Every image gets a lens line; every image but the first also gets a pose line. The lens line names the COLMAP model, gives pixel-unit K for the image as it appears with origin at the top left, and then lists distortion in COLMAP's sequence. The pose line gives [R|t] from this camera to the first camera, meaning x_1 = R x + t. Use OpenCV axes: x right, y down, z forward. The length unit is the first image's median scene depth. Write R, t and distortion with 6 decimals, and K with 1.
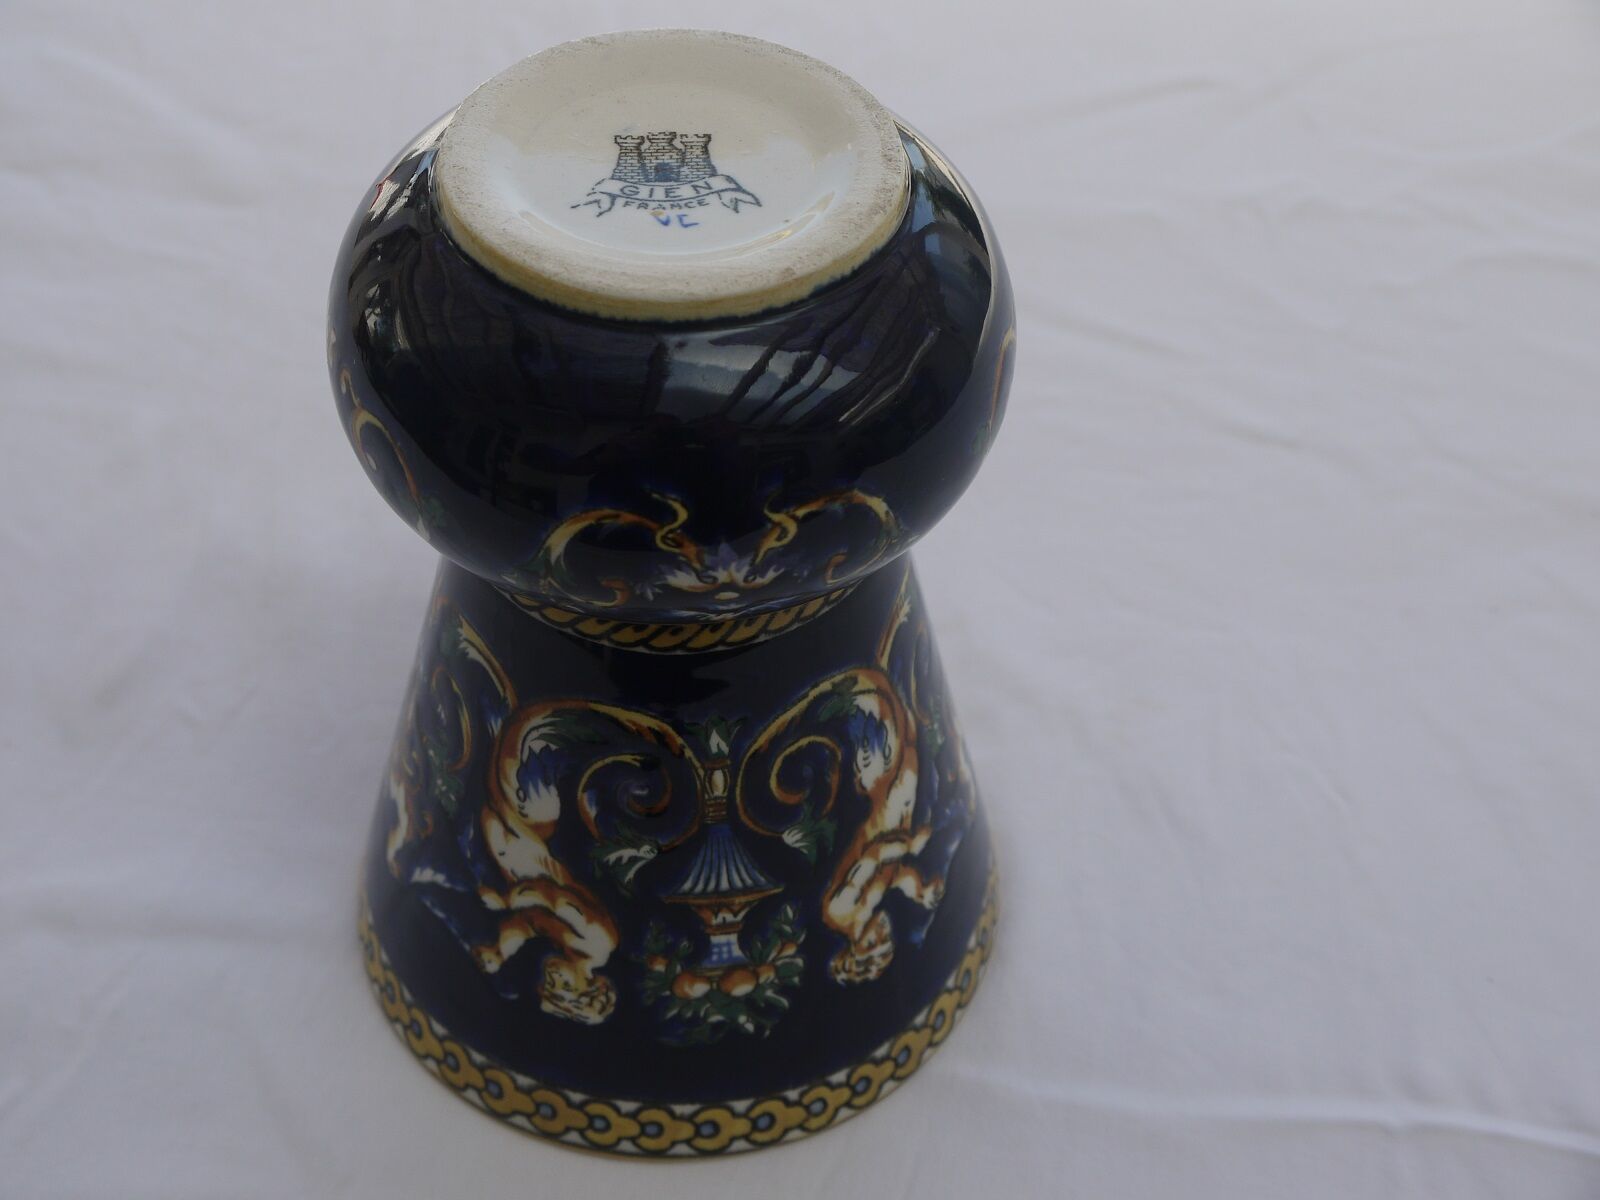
lens RADIAL K [[2090.7, 0, 800.0], [0, 2090.7, 600.0], [0, 0, 1]] dist [-0.019776, -0.037980]
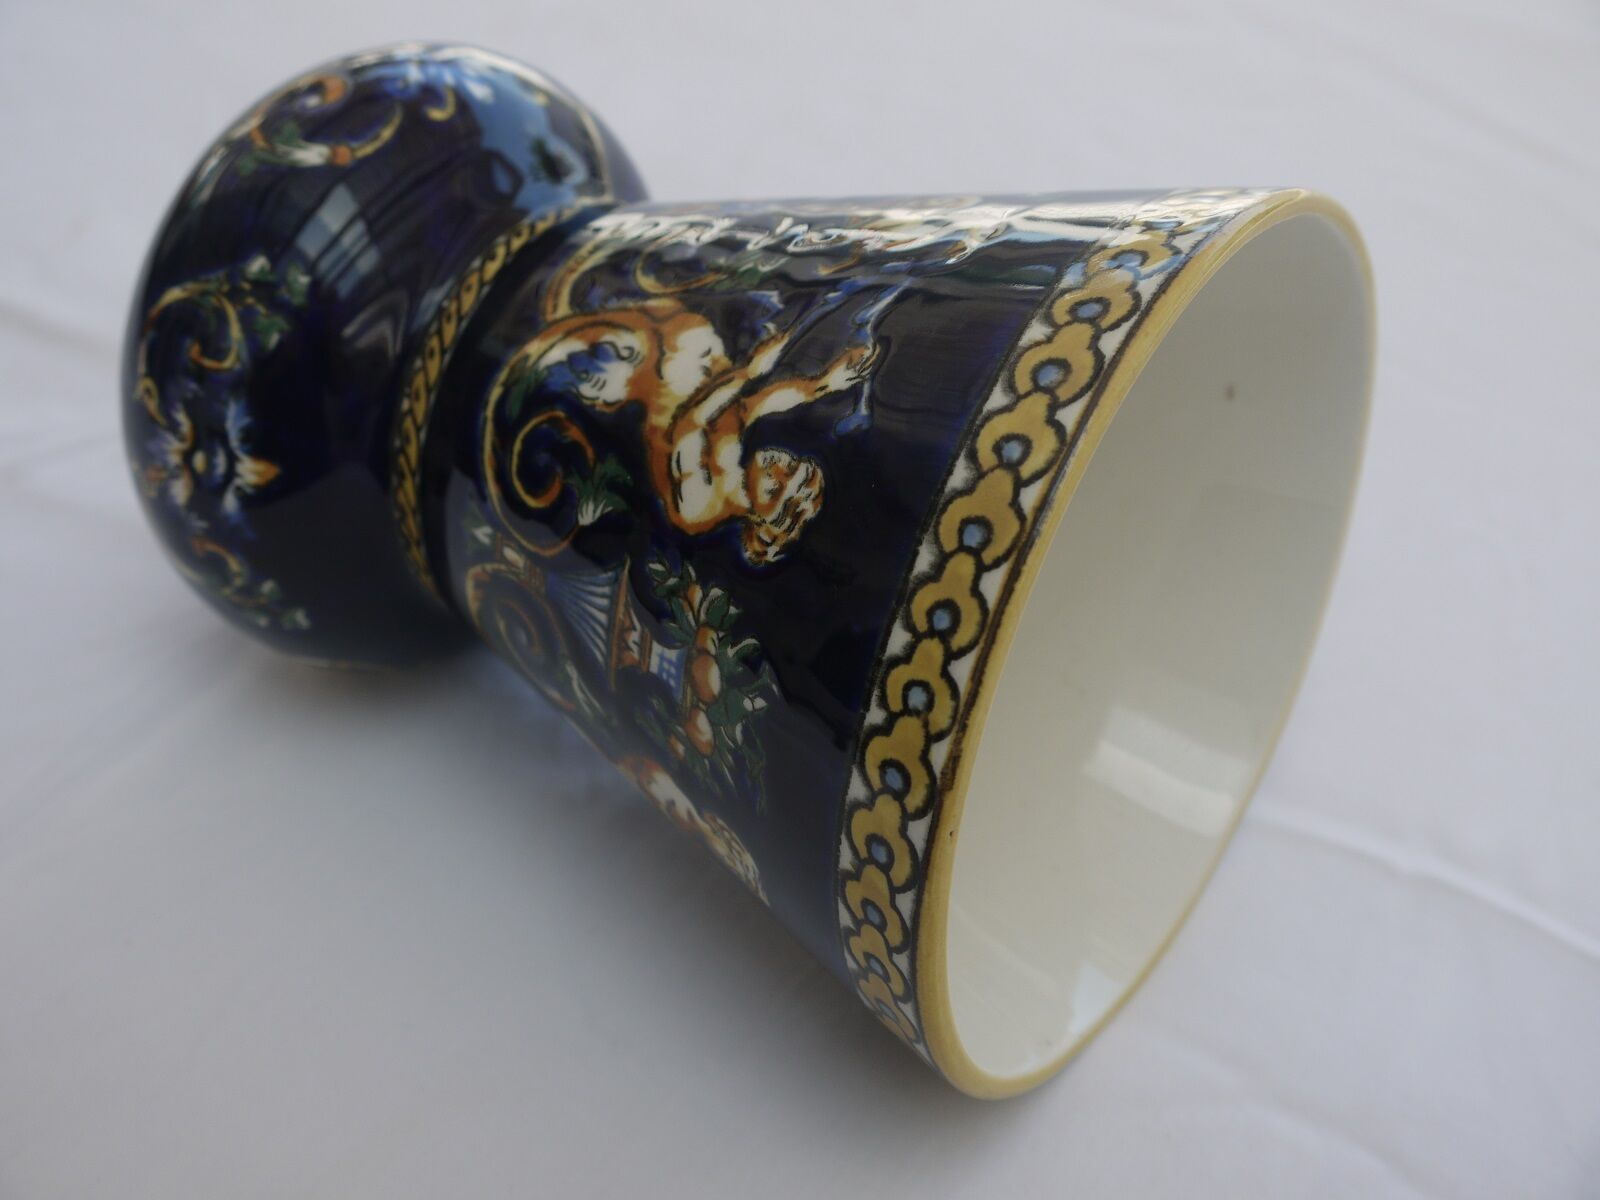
lens RADIAL K [[2090.7, 0, 800.0], [0, 2090.7, 600.0], [0, 0, 1]] dist [-0.019776, -0.037980]
pose [[-0.024055, -0.822323, -0.568512, 0.407305], [0.158304, 0.558369, -0.814349, 0.768849], [0.987097, -0.109587, 0.116745, 0.954114]]
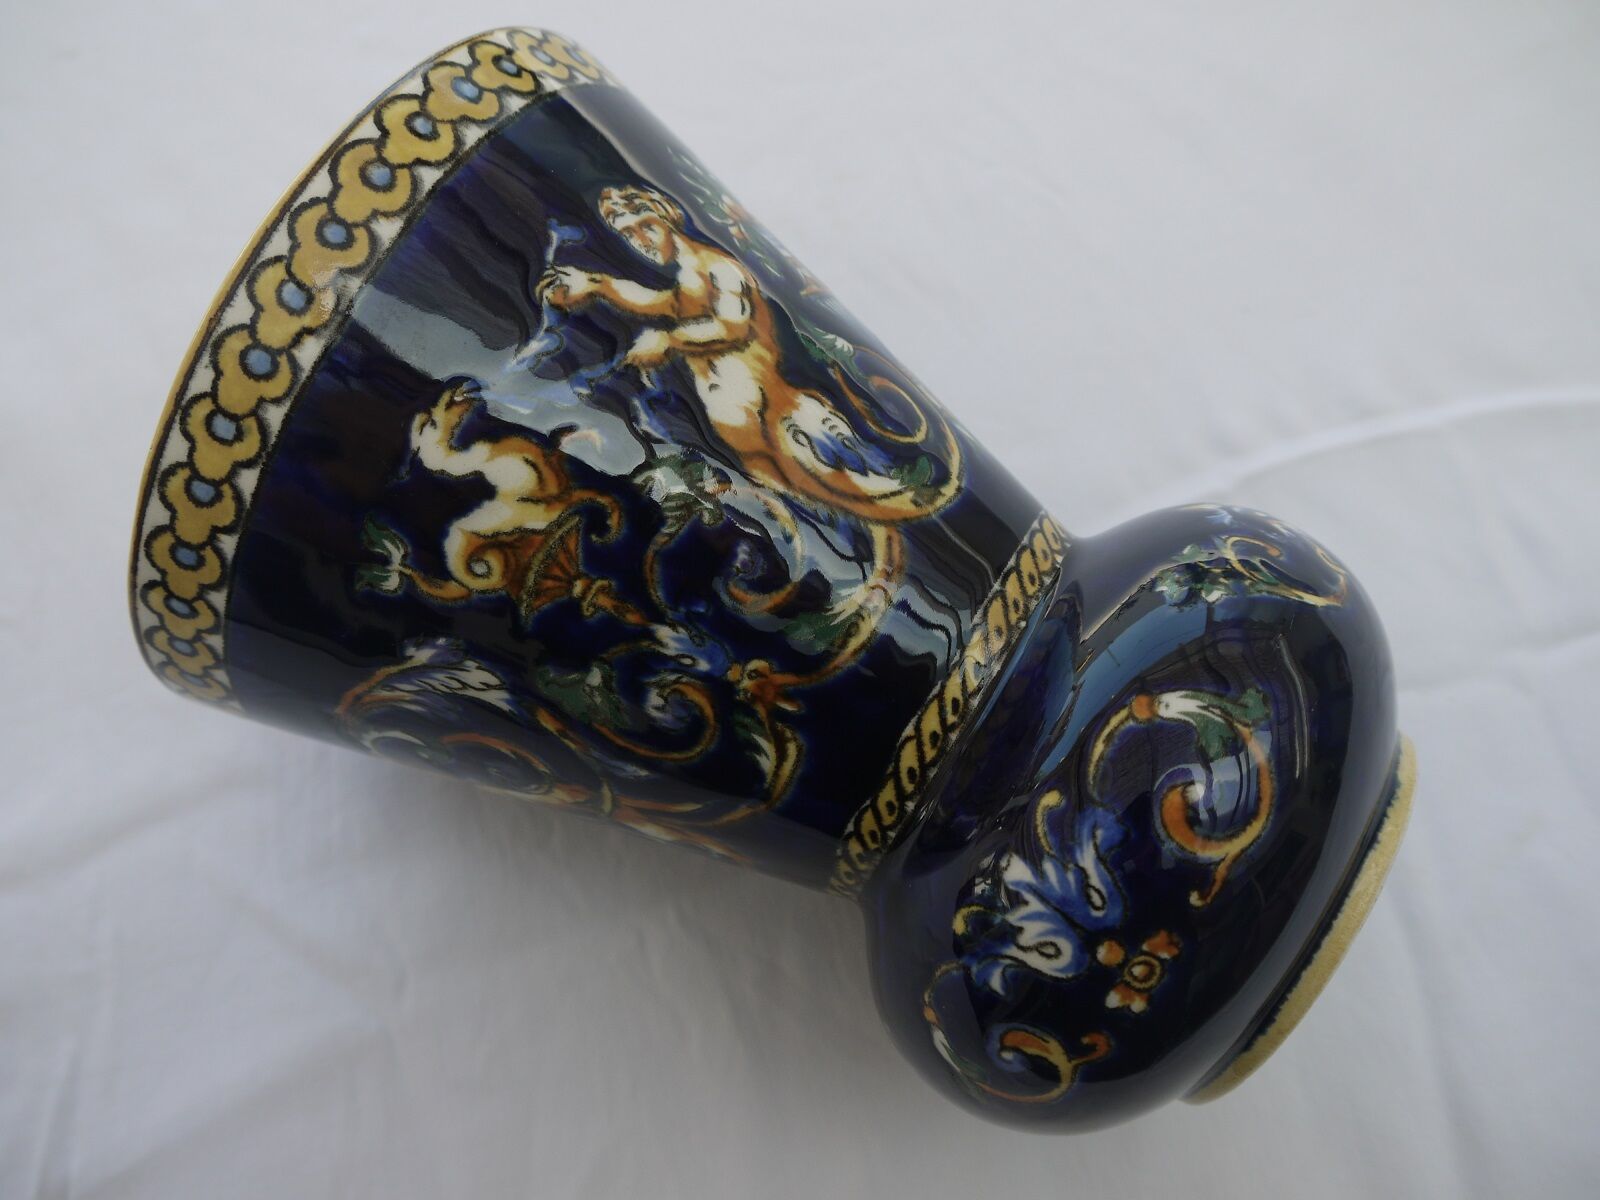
lens RADIAL K [[1518.6, 0, 800.0], [0, 1518.6, 600.0], [0, 0, 1]] dist [-0.011706, -0.012602]
pose [[-0.139488, 0.054419, -0.988727, 0.637785], [-0.237606, -0.971157, -0.019931, 0.022248], [-0.961294, 0.232148, 0.148396, 0.917575]]
